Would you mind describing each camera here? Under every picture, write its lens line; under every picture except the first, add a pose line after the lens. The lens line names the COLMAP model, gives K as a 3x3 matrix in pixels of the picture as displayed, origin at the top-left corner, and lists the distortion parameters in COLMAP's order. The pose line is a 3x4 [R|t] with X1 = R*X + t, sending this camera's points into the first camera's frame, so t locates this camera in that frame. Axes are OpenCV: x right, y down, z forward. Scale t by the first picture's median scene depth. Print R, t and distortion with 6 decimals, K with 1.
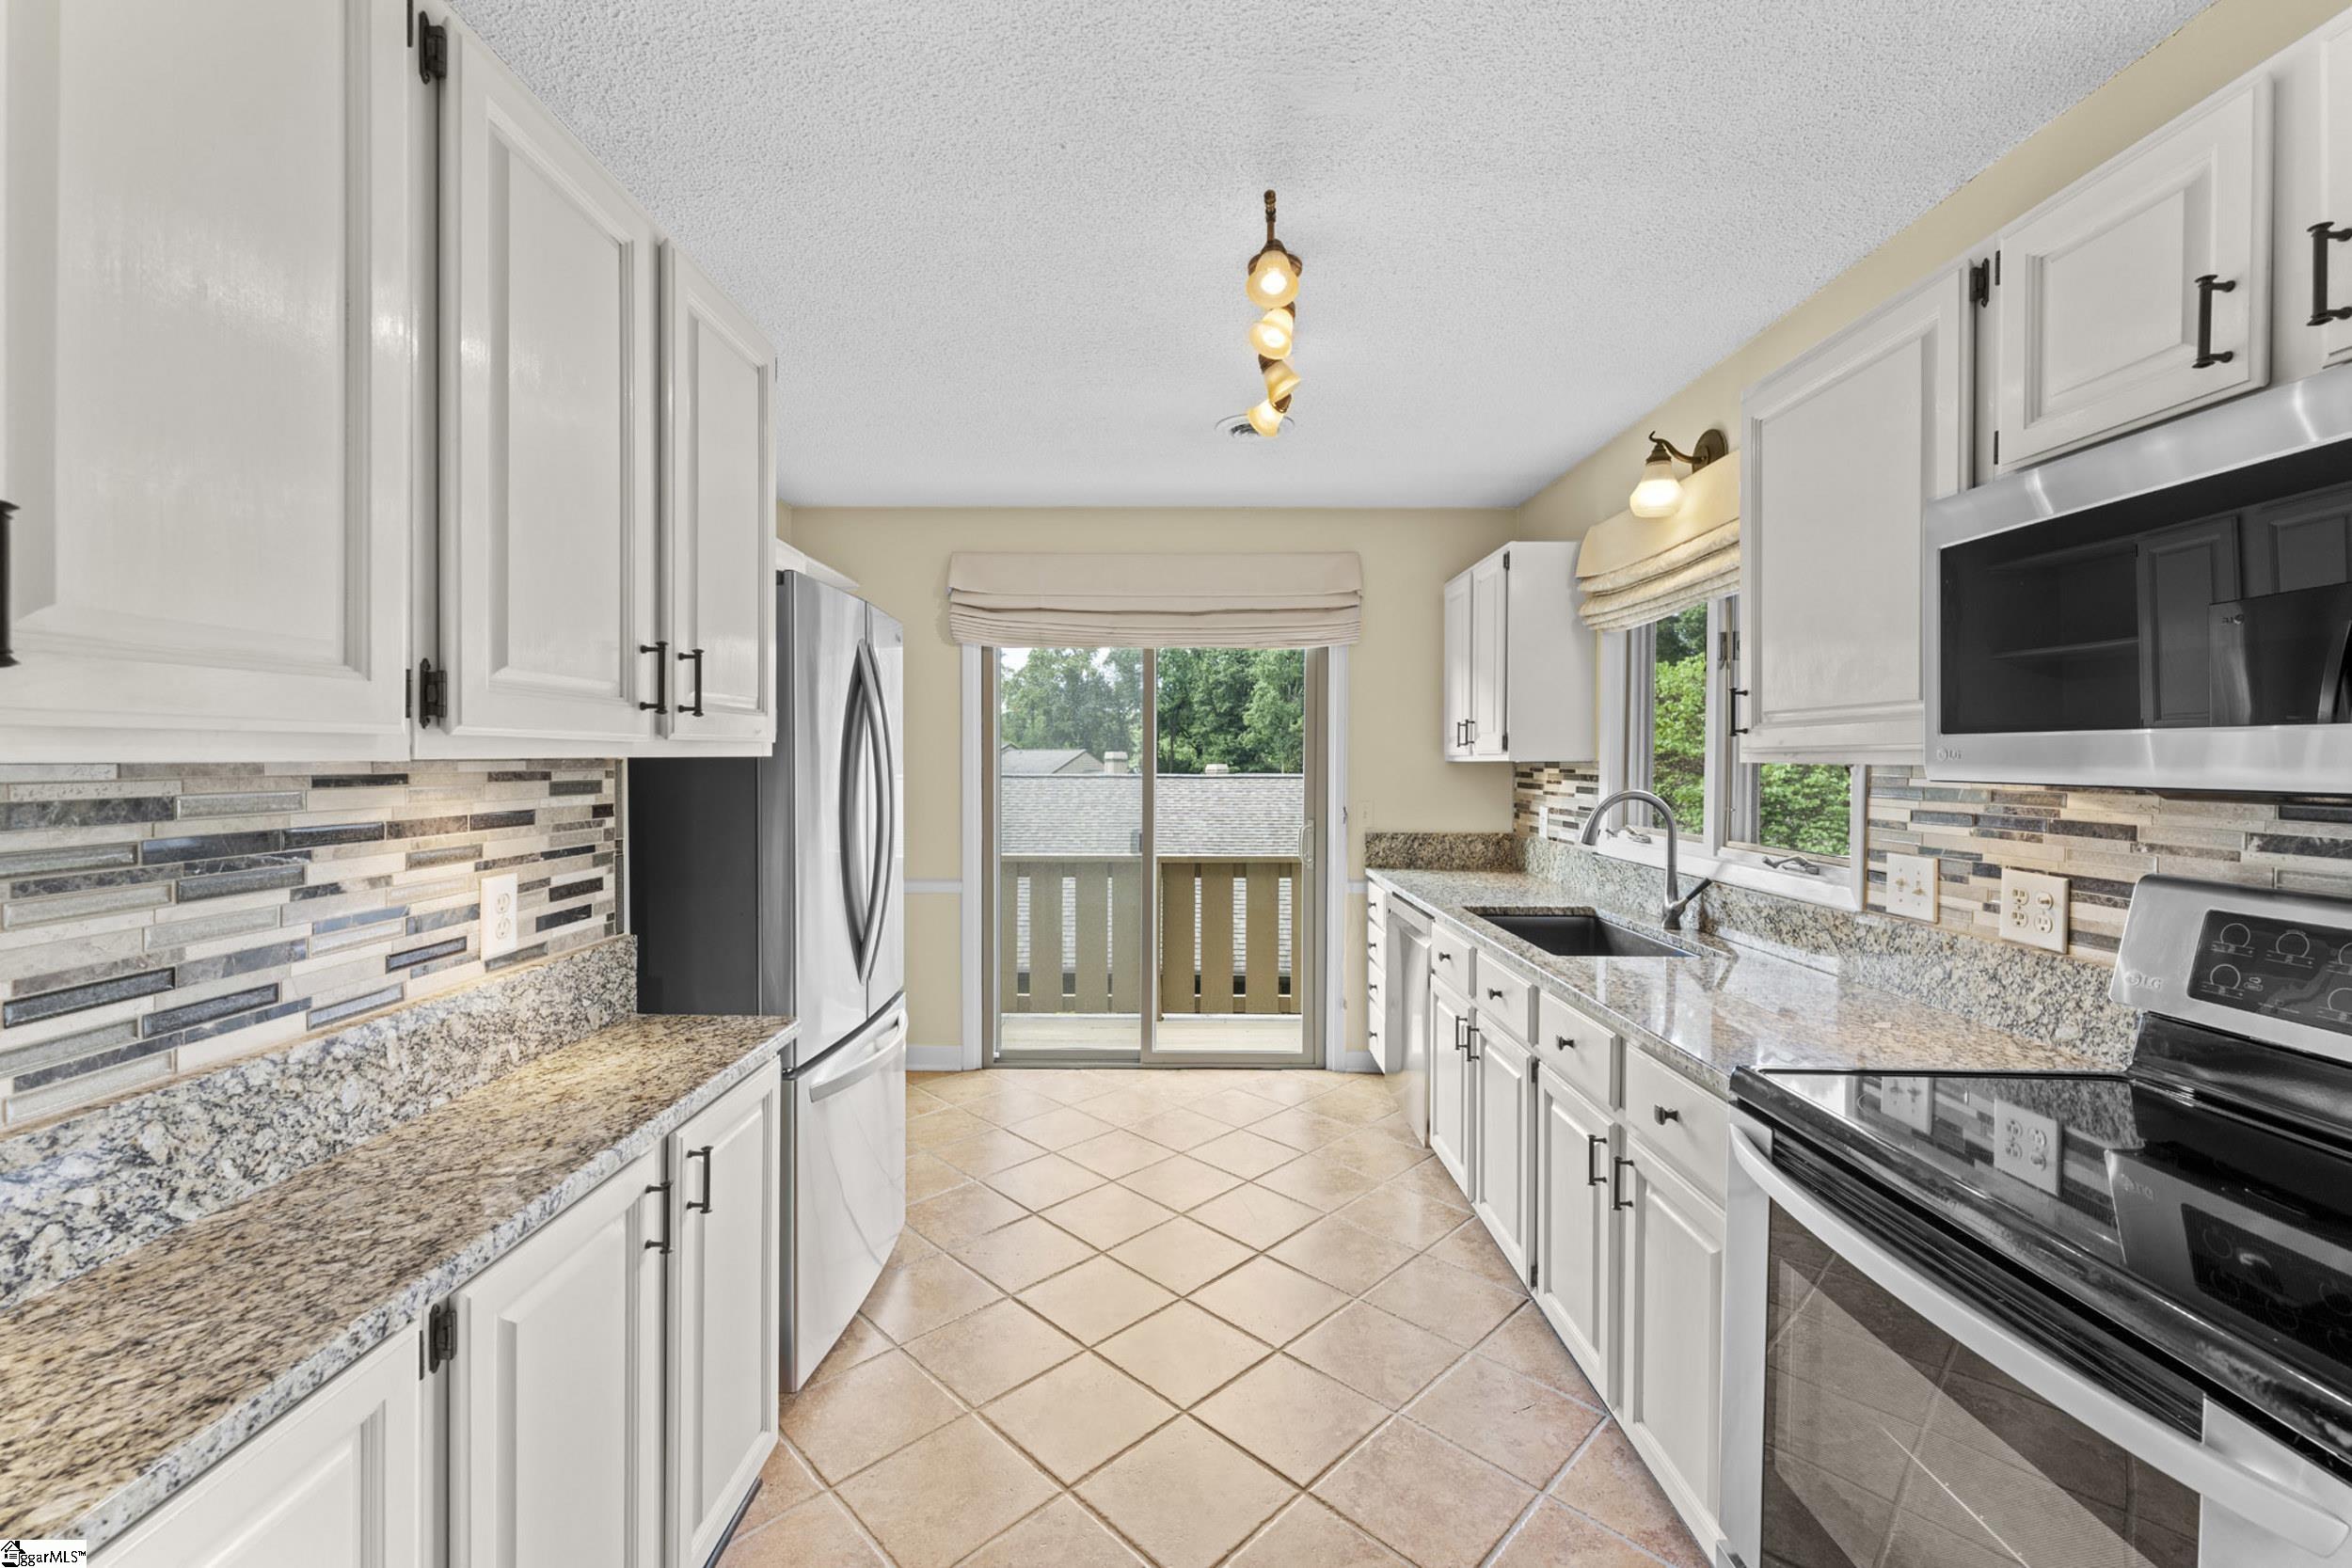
lens RADIAL K [[958.3, 0, 1168.1], [0, 958.3, 772.2], [0, 0, 1]] dist [-0.002744, -0.001449]
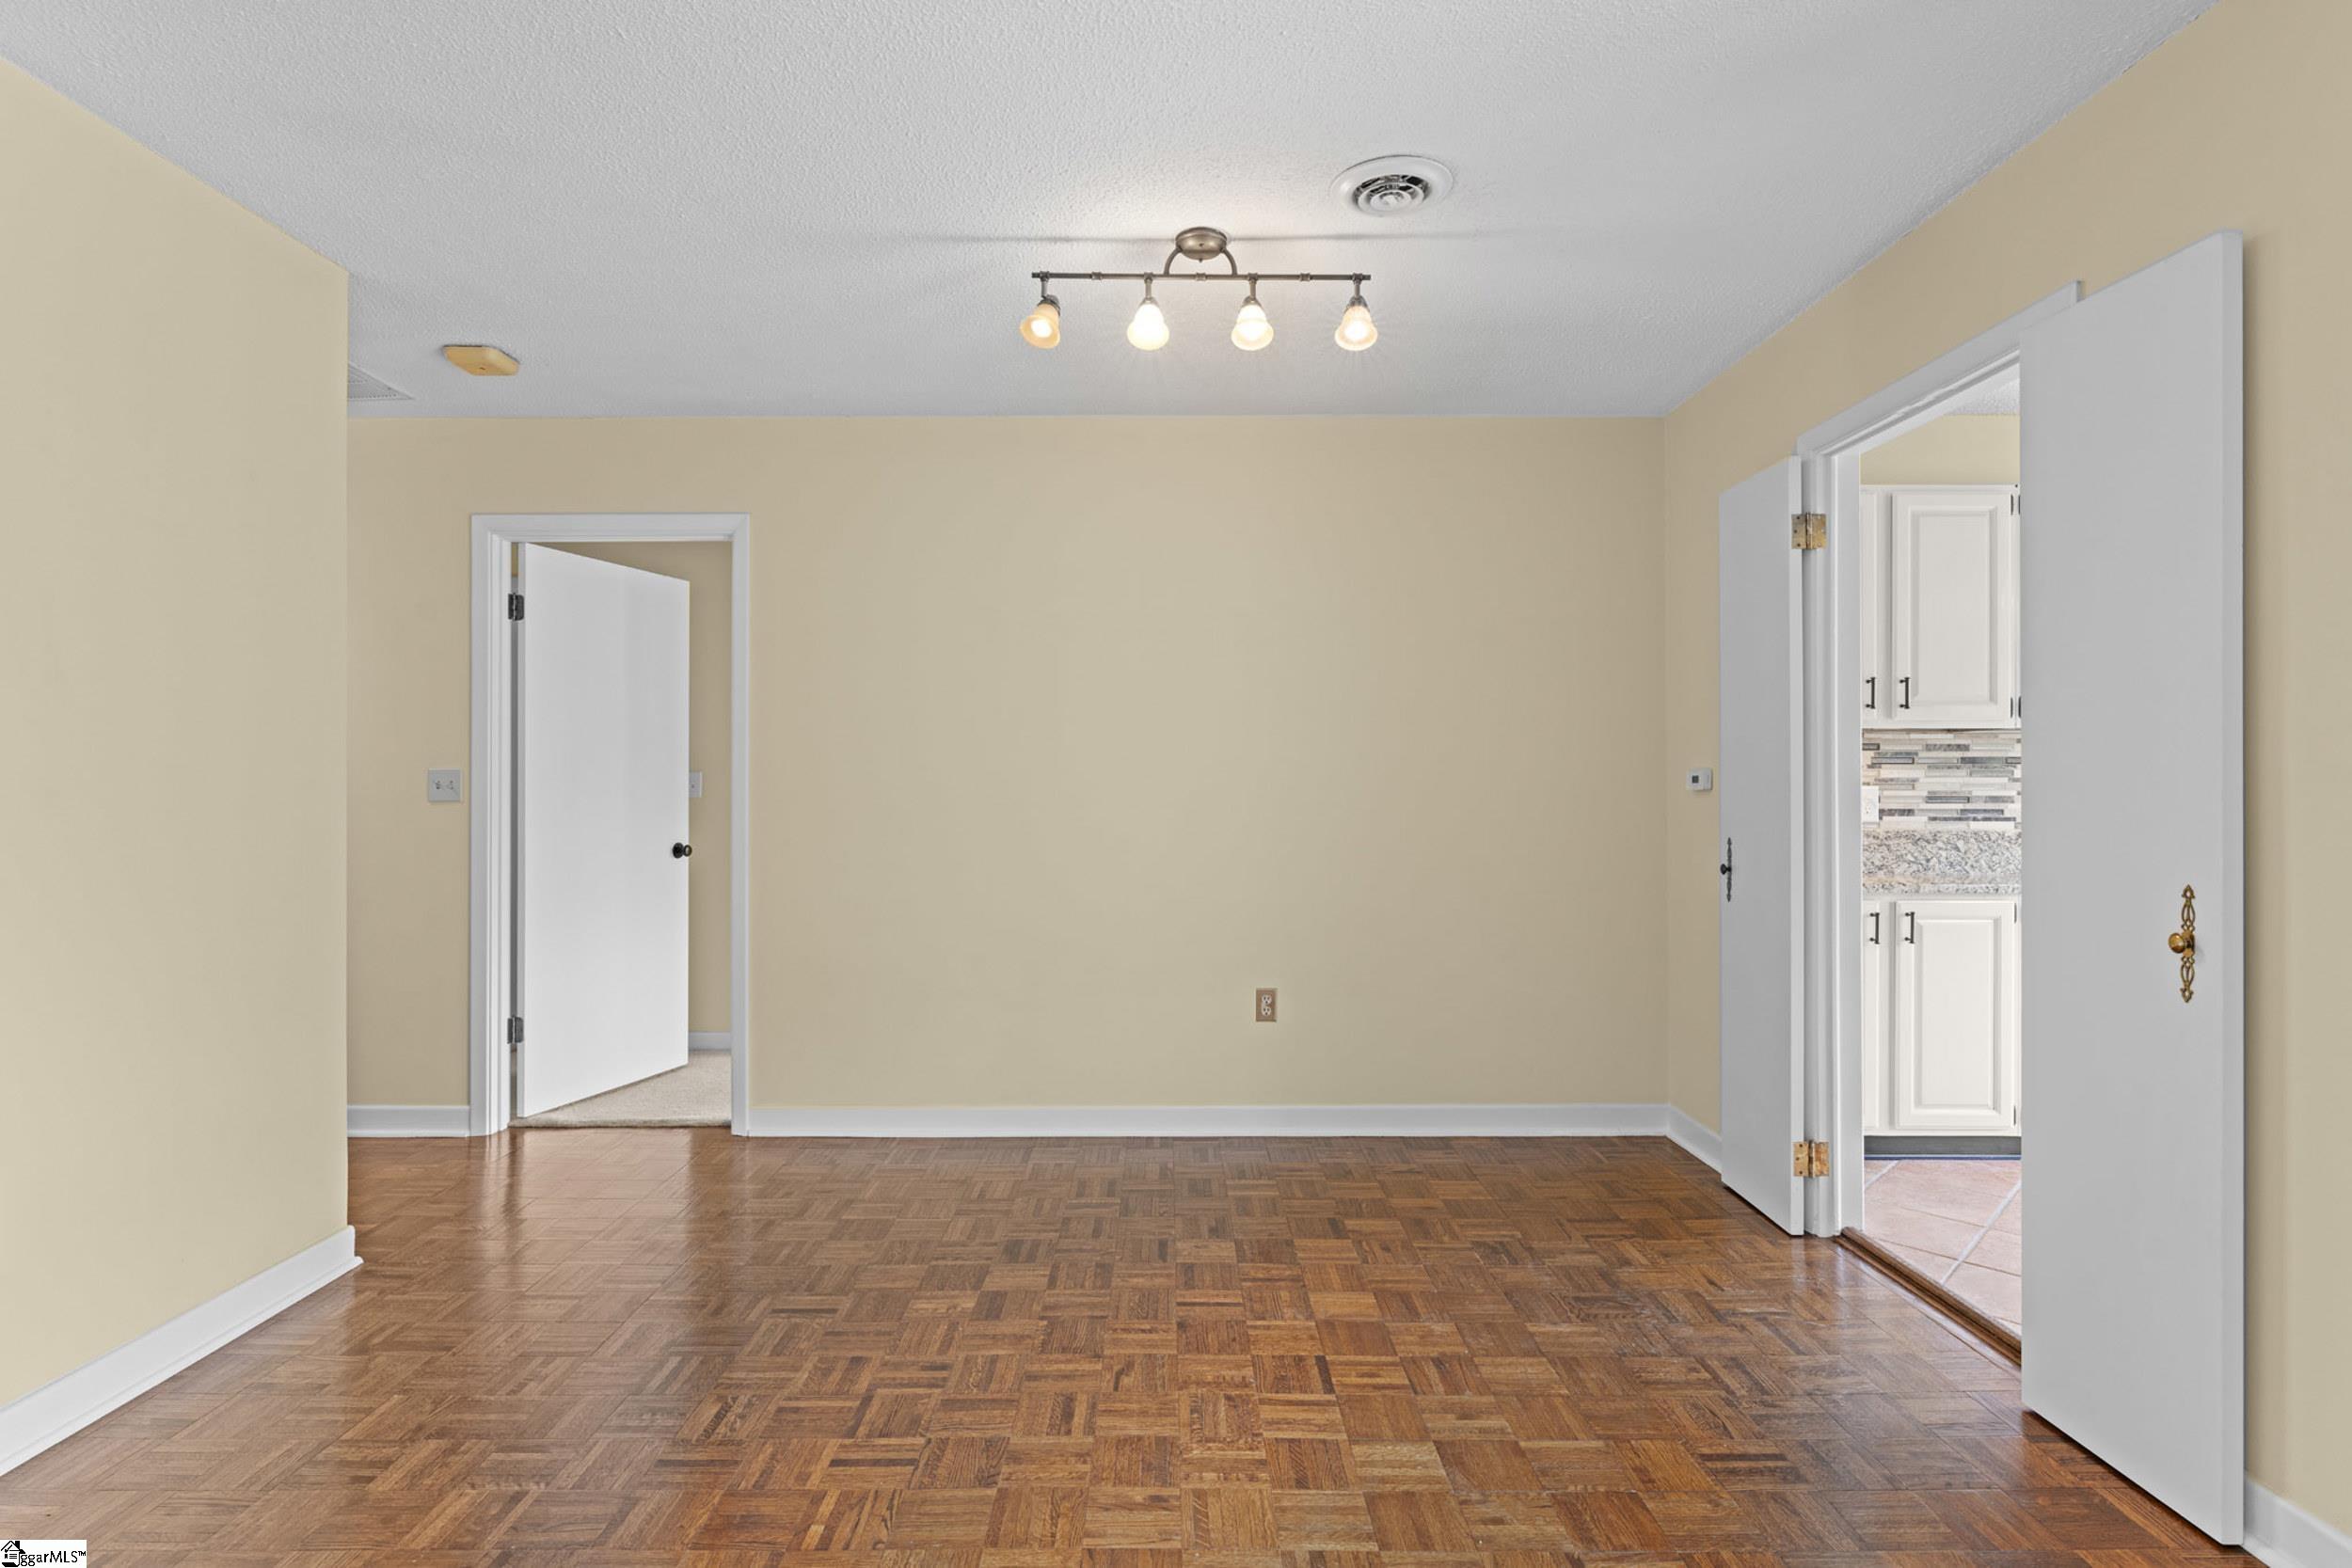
lens RADIAL K [[1163.0, 0, 1155.8], [0, 1163.0, 785.2], [0, 0, 1]] dist [0.001160, 0.000088]
pose [[0.007233, -0.010337, -0.999920, 2.334049], [-0.015091, 0.999832, -0.010445, 0.200291], [0.999860, 0.015165, 0.007076, -1.447061]]
